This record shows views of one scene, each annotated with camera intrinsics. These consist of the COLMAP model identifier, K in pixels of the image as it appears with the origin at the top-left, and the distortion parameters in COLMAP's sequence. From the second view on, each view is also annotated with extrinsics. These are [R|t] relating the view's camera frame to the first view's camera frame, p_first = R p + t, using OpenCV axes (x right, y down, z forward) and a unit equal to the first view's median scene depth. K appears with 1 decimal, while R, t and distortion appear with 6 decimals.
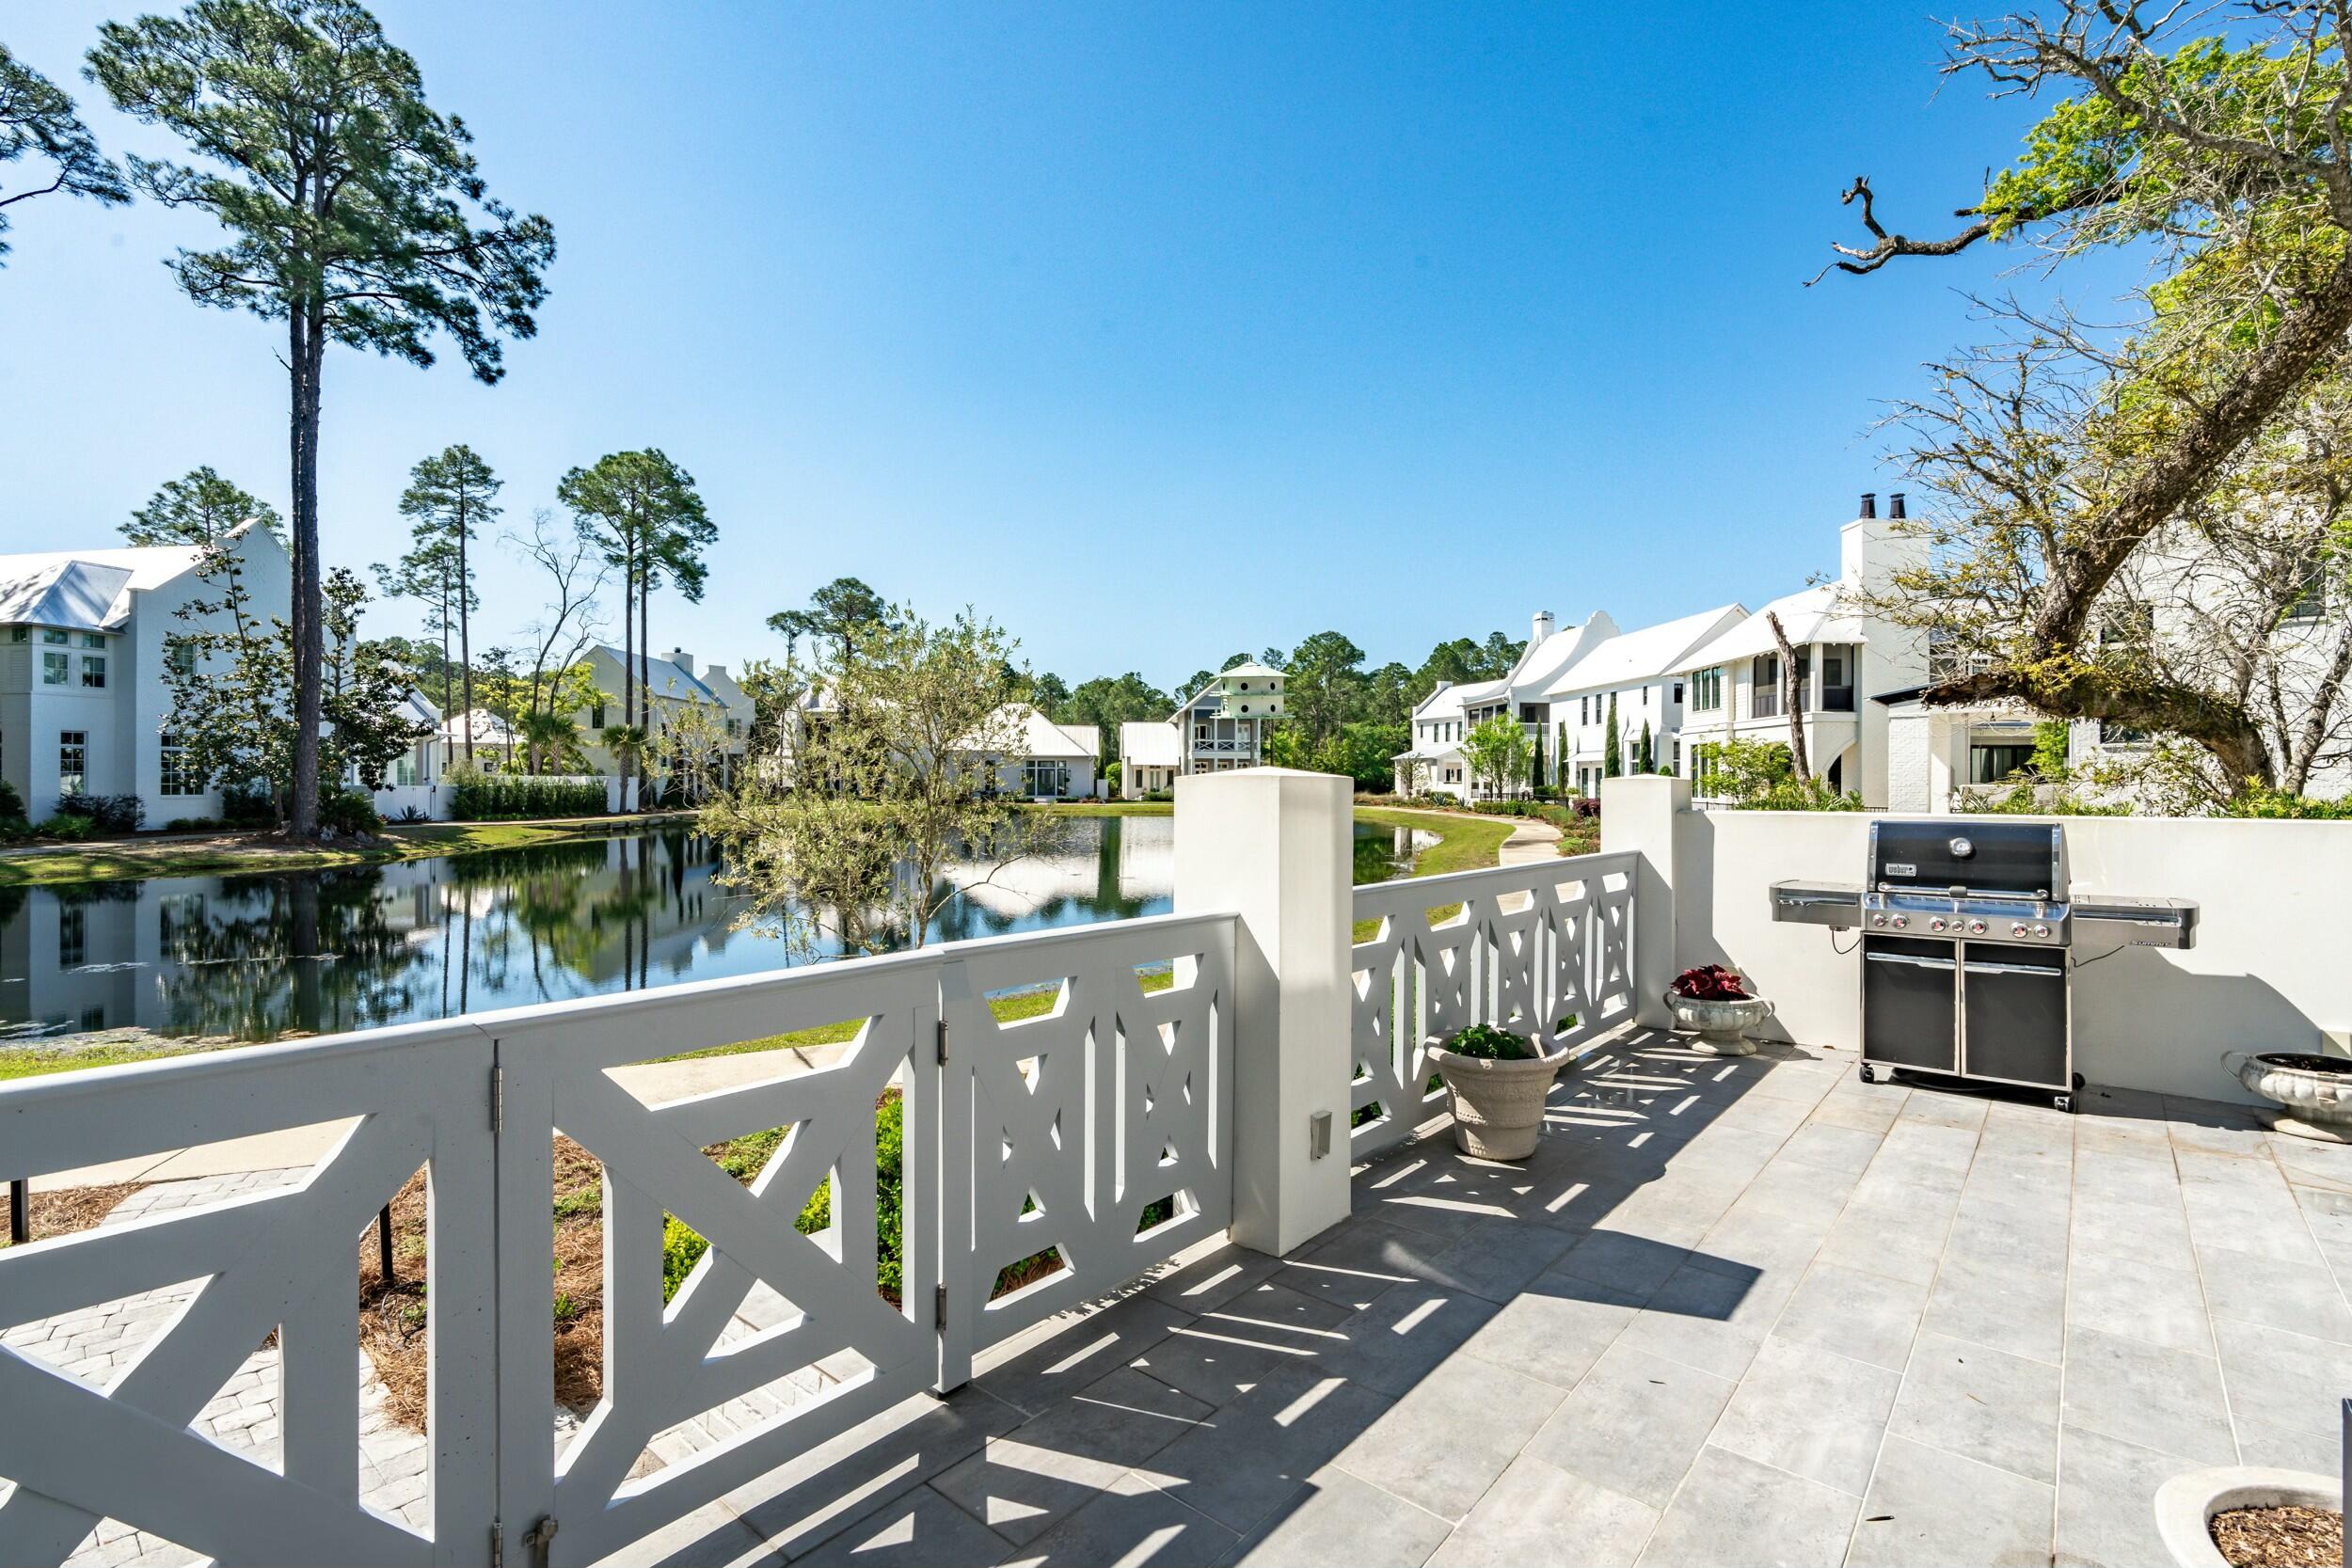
lens RADIAL K [[1069.8, 0, 1175.0], [0, 1069.8, 786.2], [0, 0, 1]] dist [-0.003550, 0.001389]
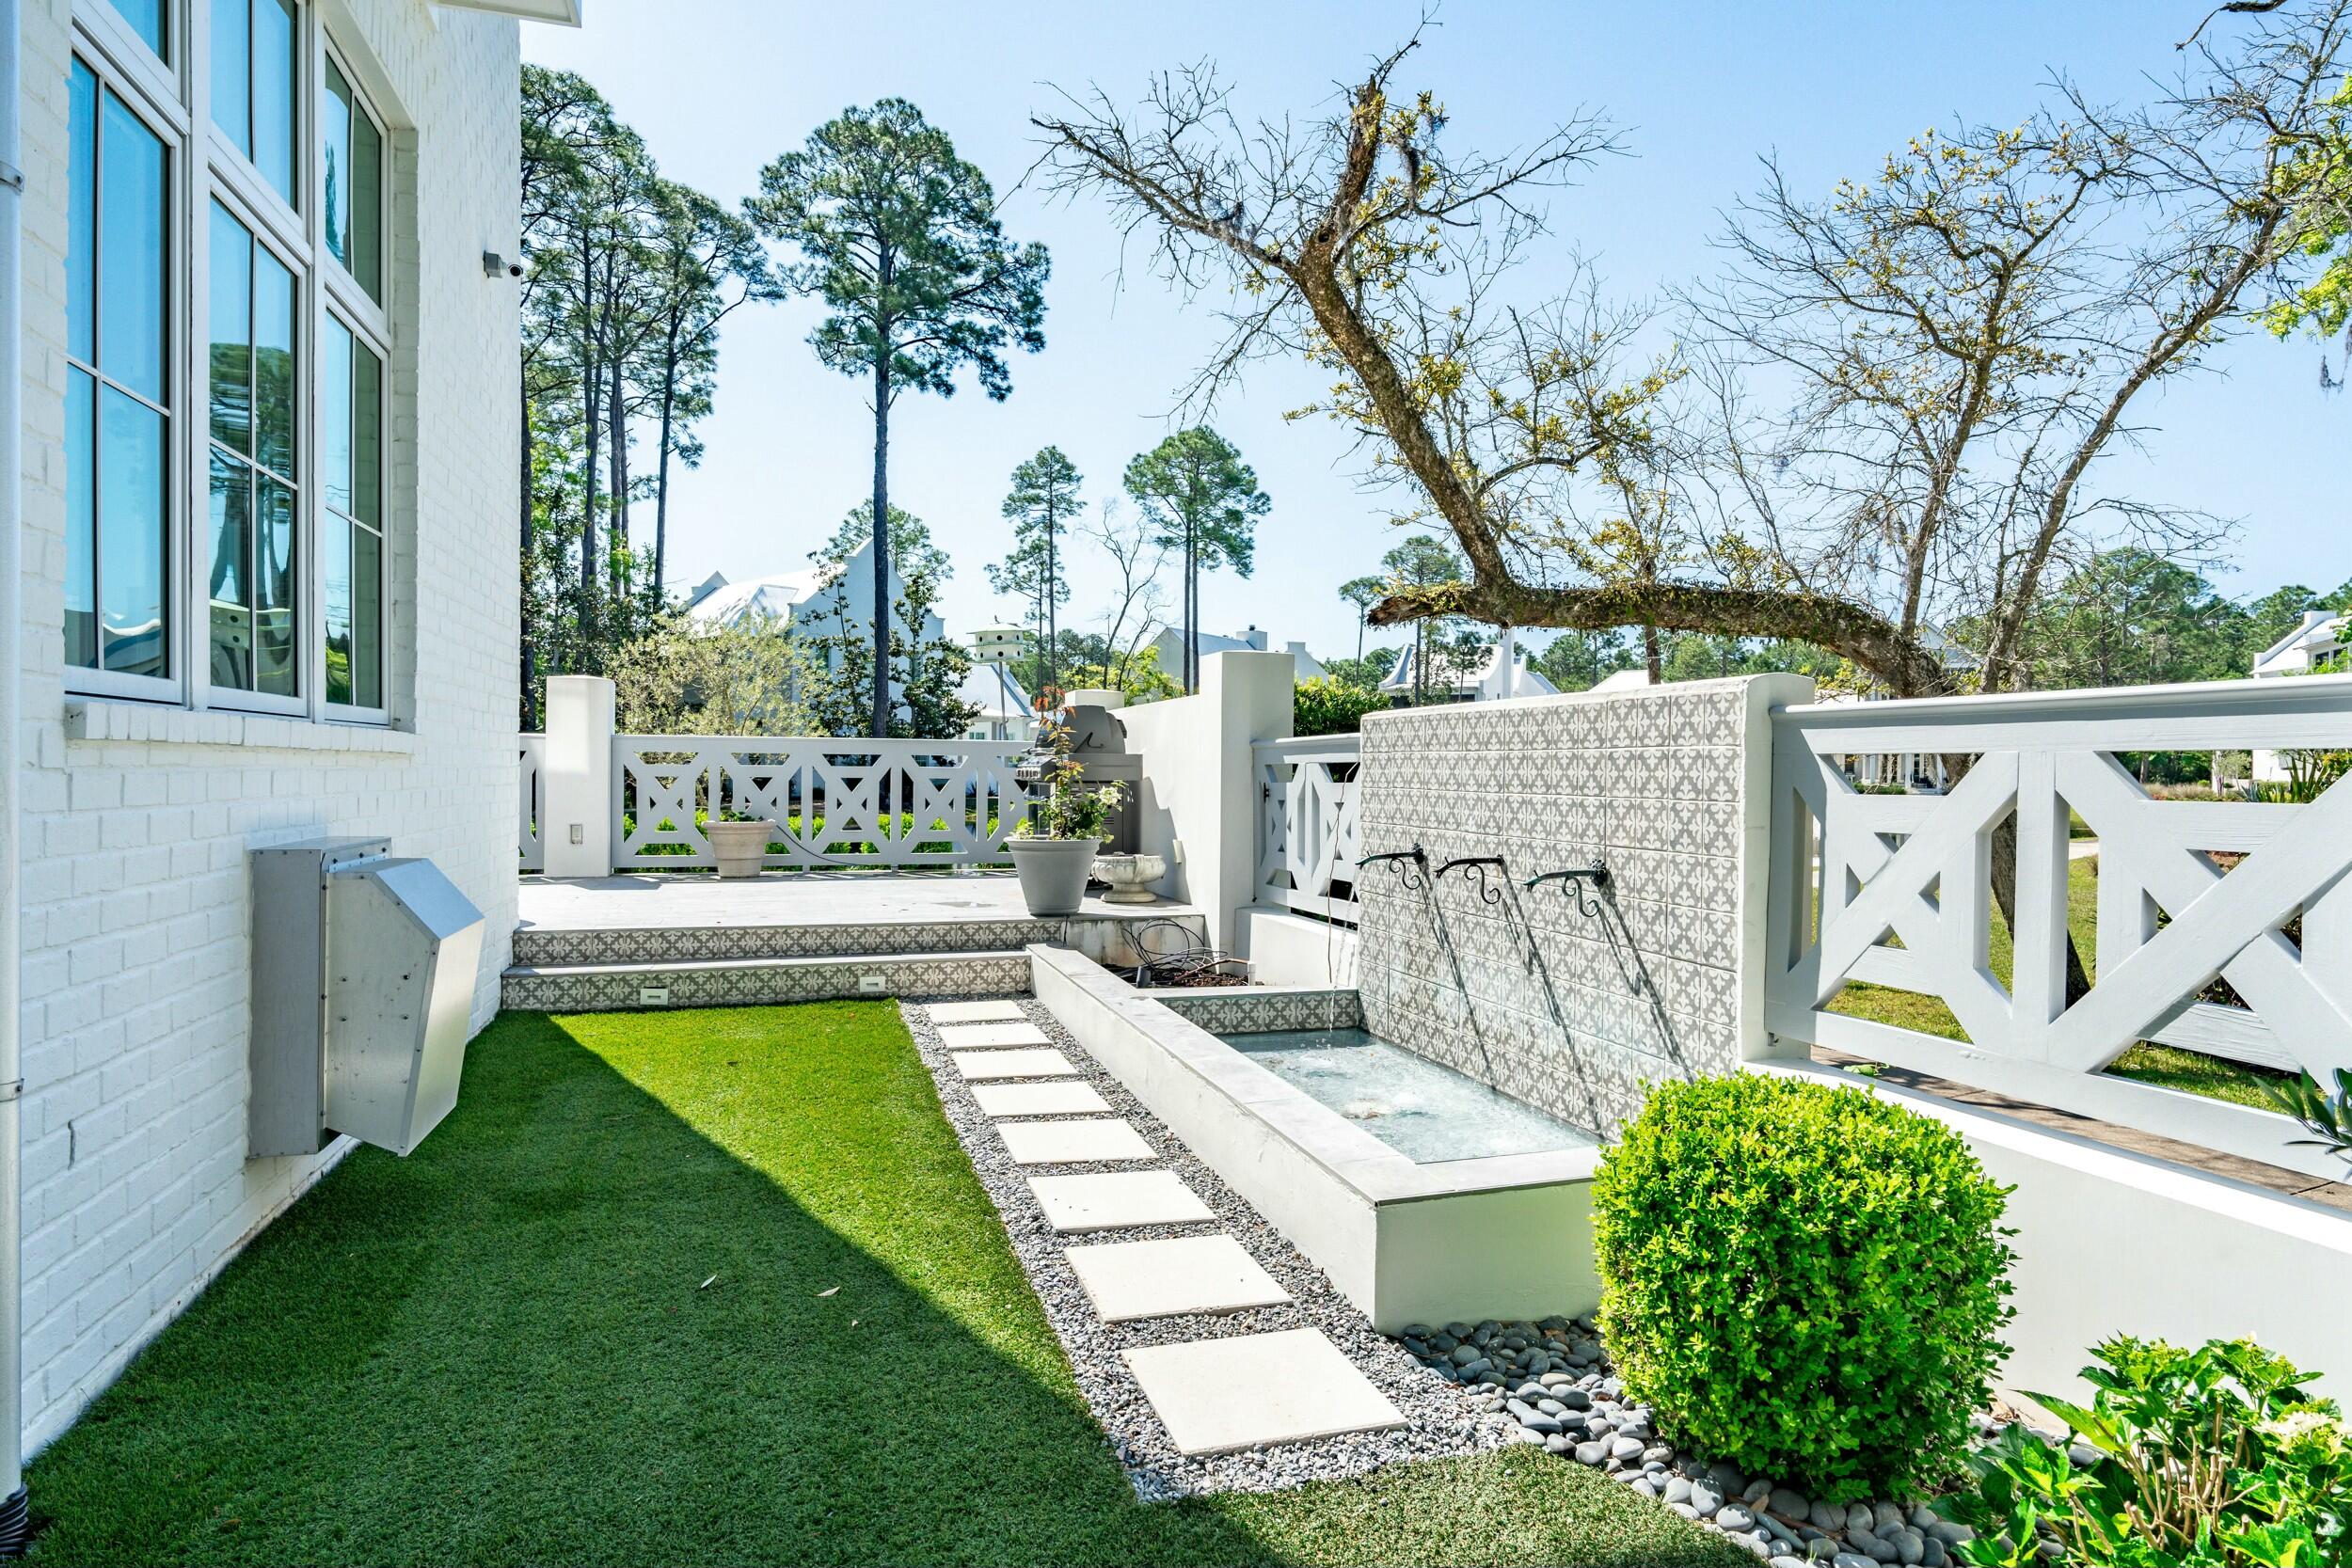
lens RADIAL K [[1306.7, 0, 1177.7], [0, 1306.7, 788.0], [0, 0, 1]] dist [-0.005875, 0.000210]
pose [[0.845052, 0.011270, -0.534565, 0.154557], [-0.008131, 0.999933, 0.008228, 0.010500], [0.534622, -0.002606, 0.845087, -0.037806]]
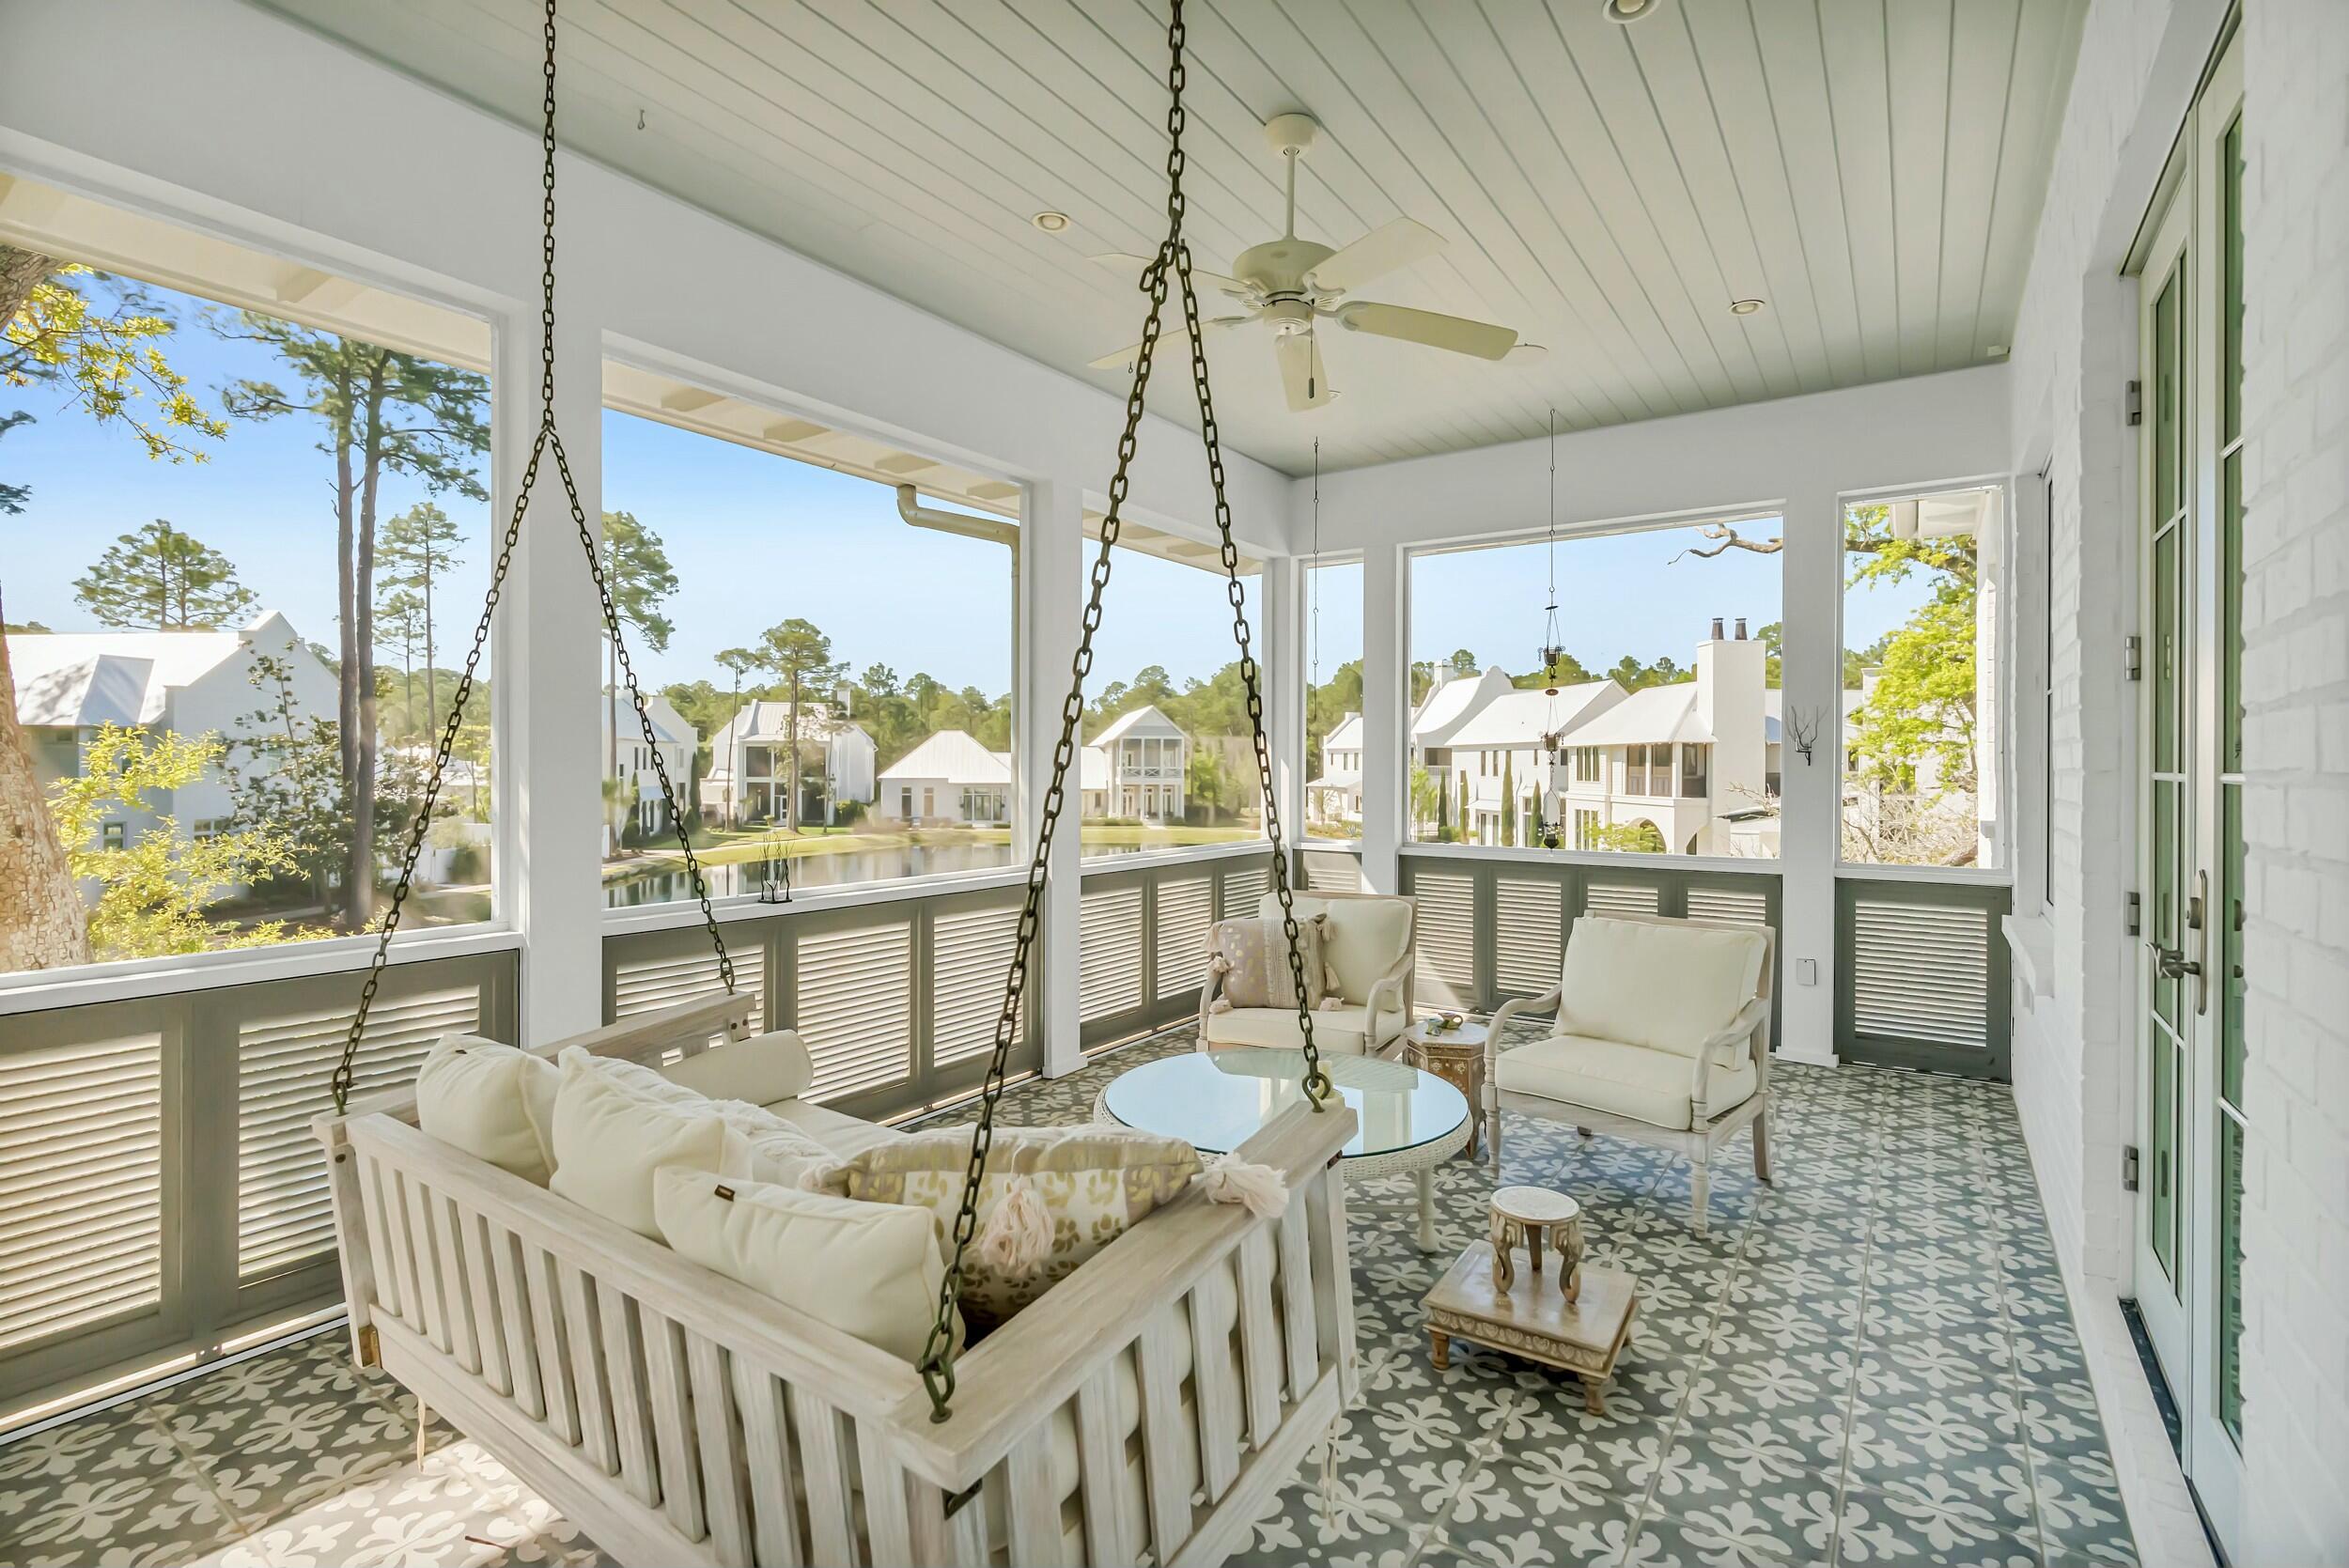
lens RADIAL K [[1058.9, 0, 1167.4], [0, 1058.9, 770.8], [0, 0, 1]] dist [-0.001073, -0.000173]
pose [[0.995957, -0.001609, 0.089811, -0.053258], [0.001572, 0.999999, 0.000479, -0.065478], [-0.089812, -0.000336, 0.995959, -0.091710]]
